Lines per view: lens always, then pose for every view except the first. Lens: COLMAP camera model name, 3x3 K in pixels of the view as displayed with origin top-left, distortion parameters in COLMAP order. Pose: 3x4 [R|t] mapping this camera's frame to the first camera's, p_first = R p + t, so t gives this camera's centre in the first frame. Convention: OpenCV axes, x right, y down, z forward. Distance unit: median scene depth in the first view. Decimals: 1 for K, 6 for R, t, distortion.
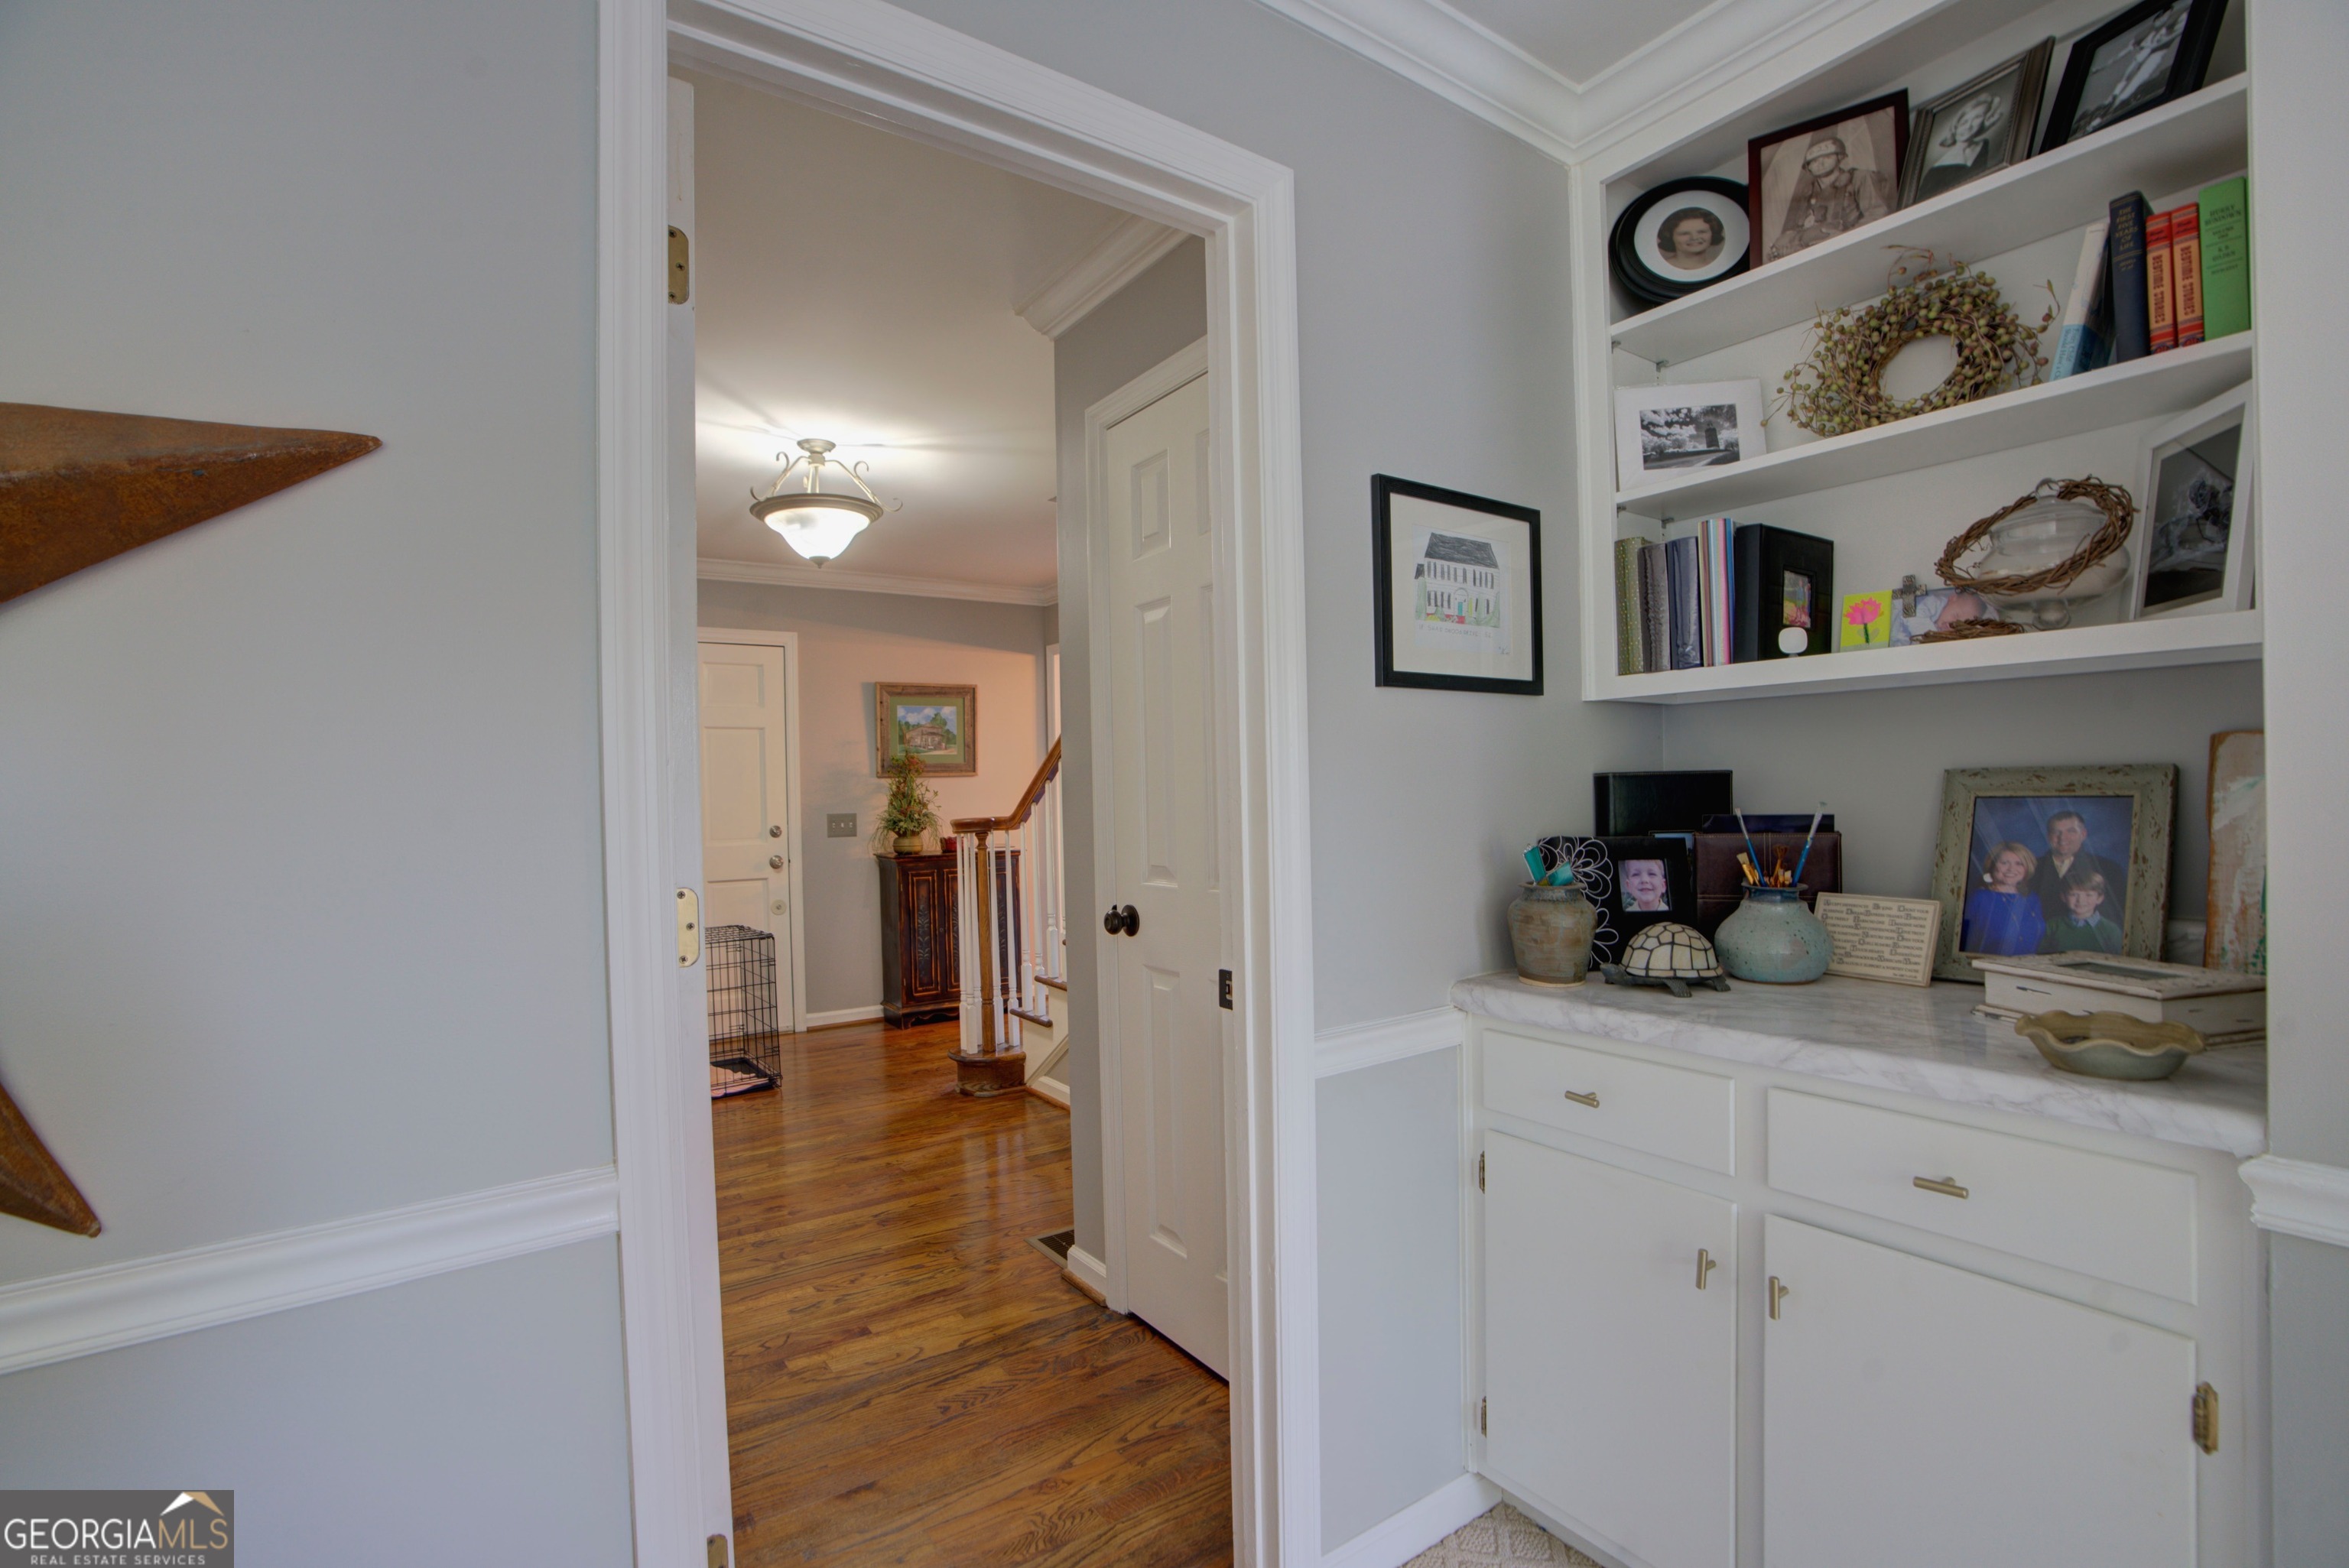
lens RADIAL K [[1074.9, 0, 1172.5], [0, 1074.9, 789.6], [0, 0, 1]] dist [-0.032983, 0.006699]
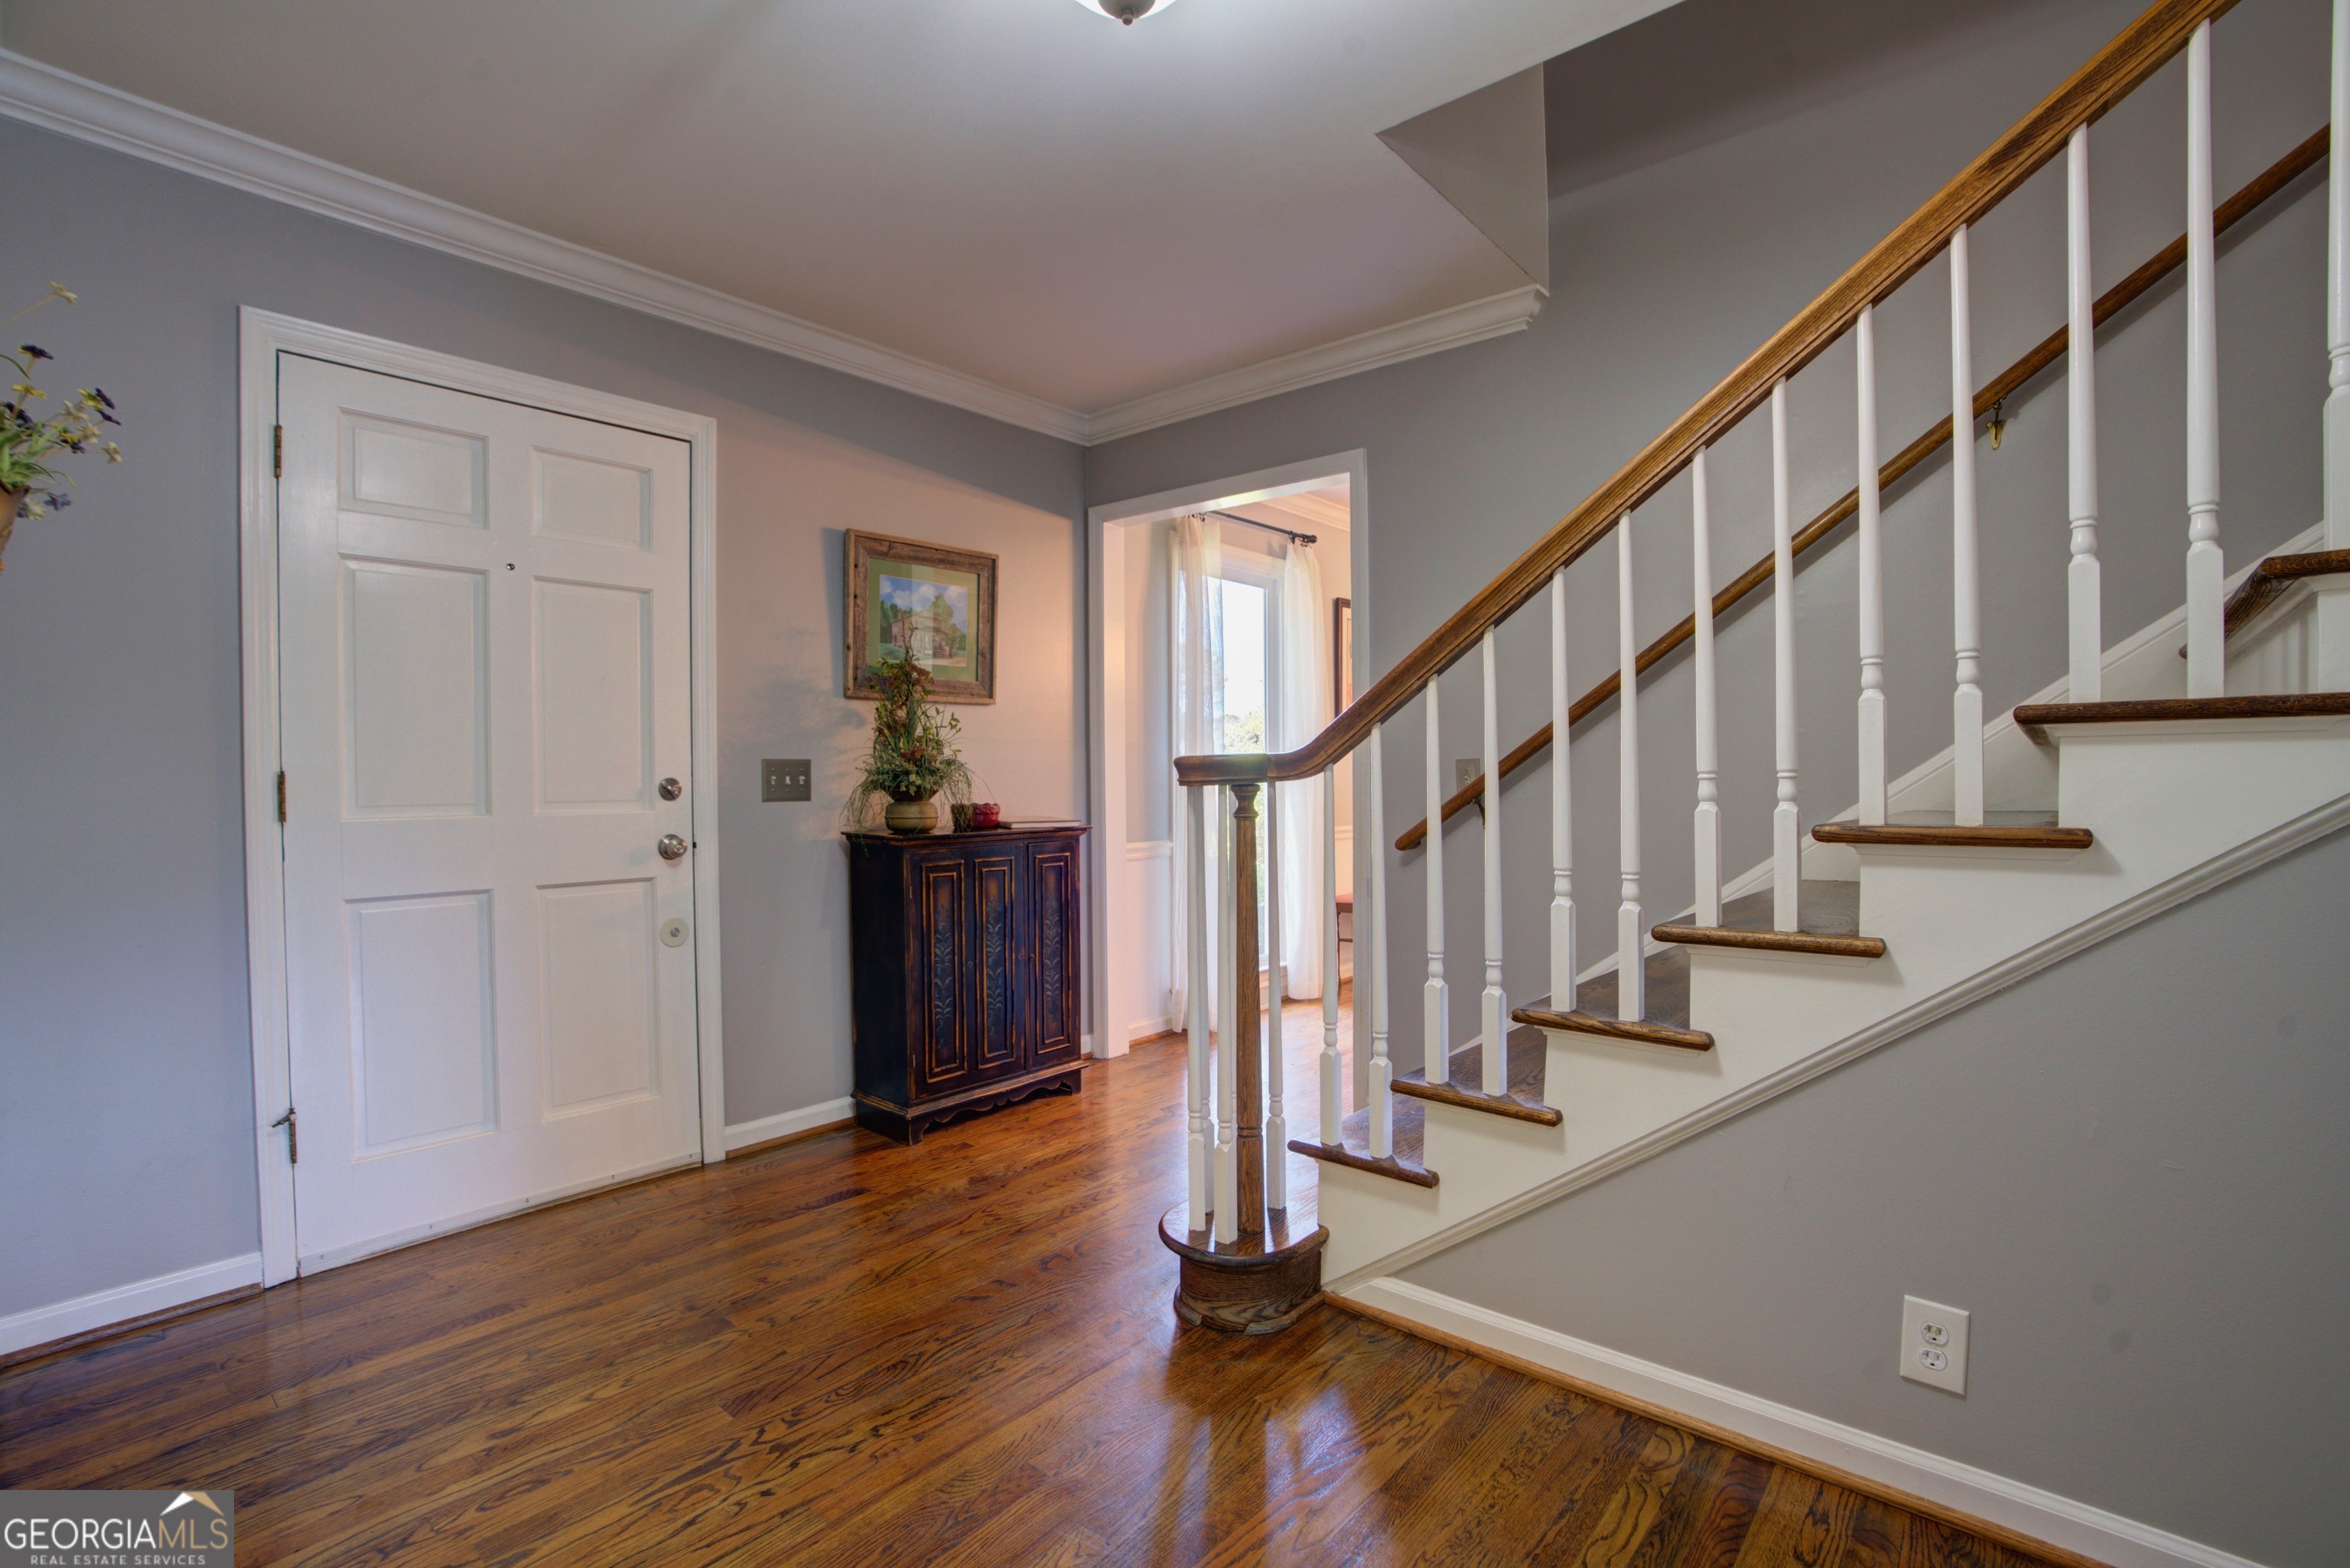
lens RADIAL K [[1075.4, 0, 1179.3], [0, 1075.4, 783.2], [0, 0, 1]] dist [-0.032983, 0.006699]
pose [[0.966537, 0.012877, 0.256203, -0.254238], [-0.014884, 0.999872, 0.005894, 0.028467], [-0.256094, -0.009510, 0.966605, 0.412530]]
